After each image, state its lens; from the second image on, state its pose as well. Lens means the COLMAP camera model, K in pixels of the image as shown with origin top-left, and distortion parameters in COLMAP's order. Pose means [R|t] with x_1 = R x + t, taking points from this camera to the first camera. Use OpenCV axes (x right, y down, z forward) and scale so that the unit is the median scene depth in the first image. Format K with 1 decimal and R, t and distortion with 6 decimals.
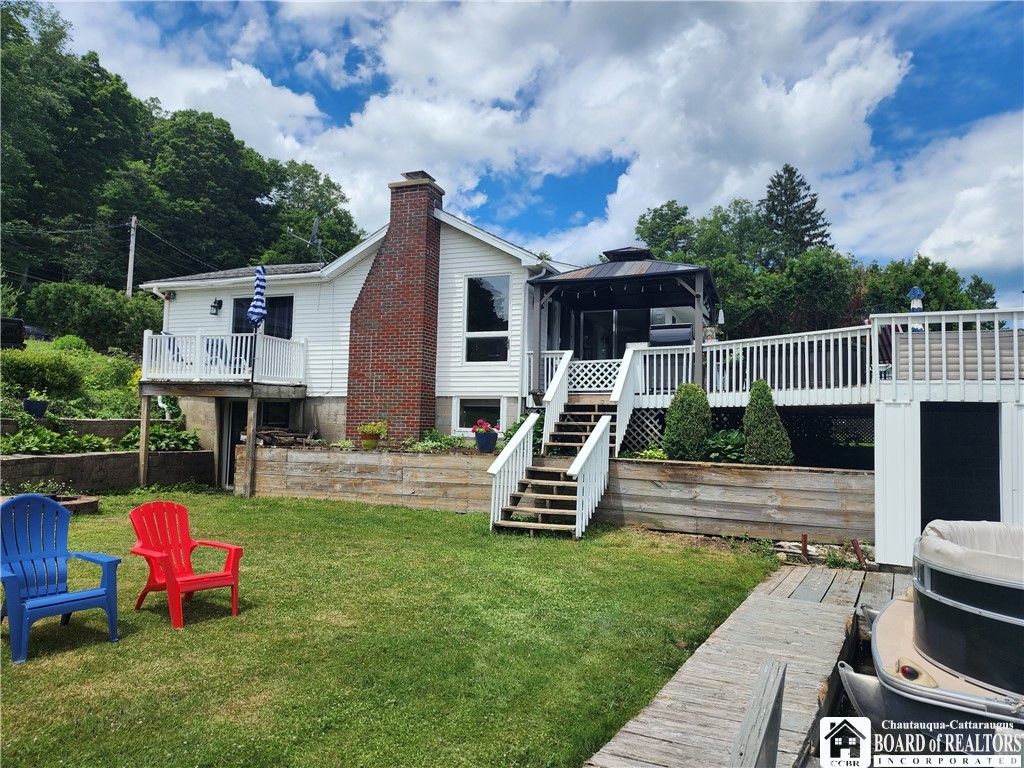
lens RADIAL K [[683.4, 0, 512.0], [0, 683.4, 384.0], [0, 0, 1]] dist [-0.006182, -0.007821]
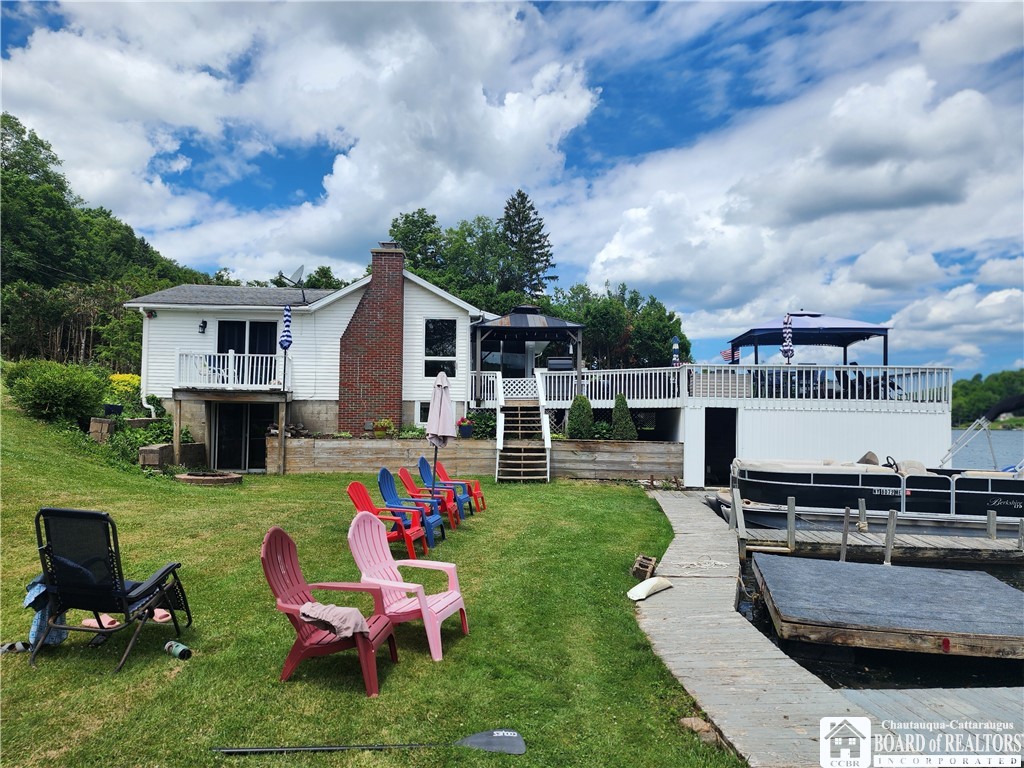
lens RADIAL K [[664.3, 0, 516.4], [0, 664.3, 389.0], [0, 0, 1]] dist [0.015435, -0.003707]
pose [[0.915901, 0.005671, 0.401364, -0.456022], [-0.015879, 0.999629, 0.022110, -0.040805], [-0.401090, -0.026623, 0.915652, -0.382482]]
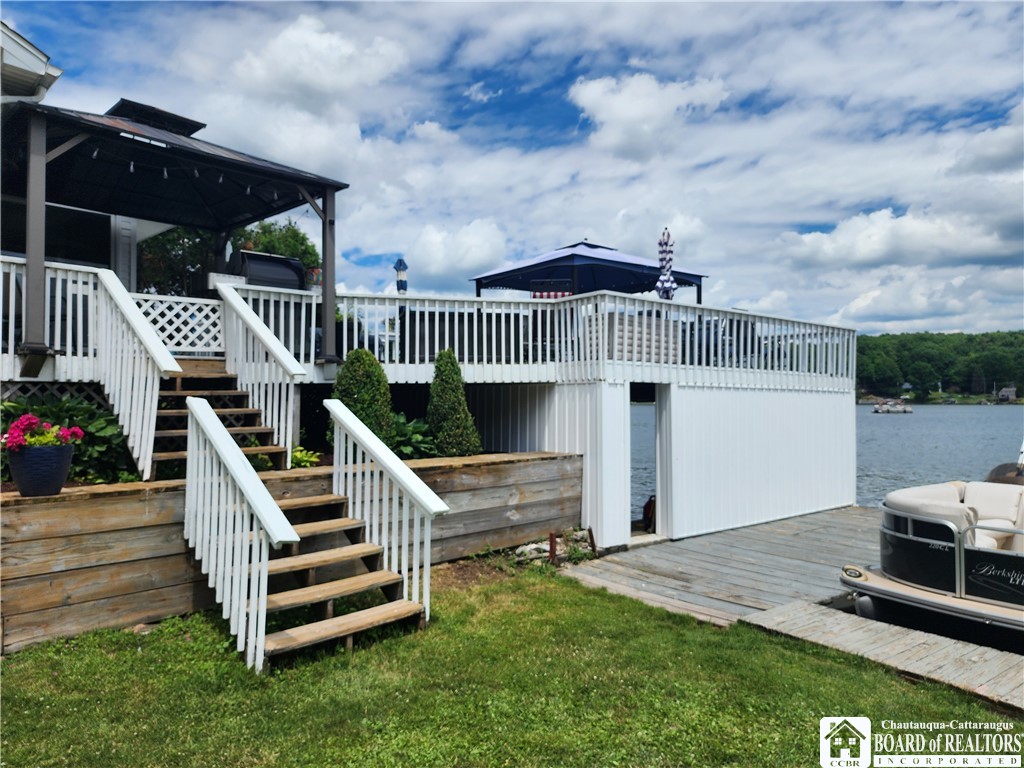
lens RADIAL K [[684.2, 0, 512.0], [0, 684.2, 384.0], [0, 0, 1]] dist [0.063268, -0.047797]
pose [[0.395203, -0.001424, 0.918593, -0.259671], [-0.049182, 0.998532, 0.022707, 0.008930], [-0.917276, -0.054152, 0.394552, 0.469594]]
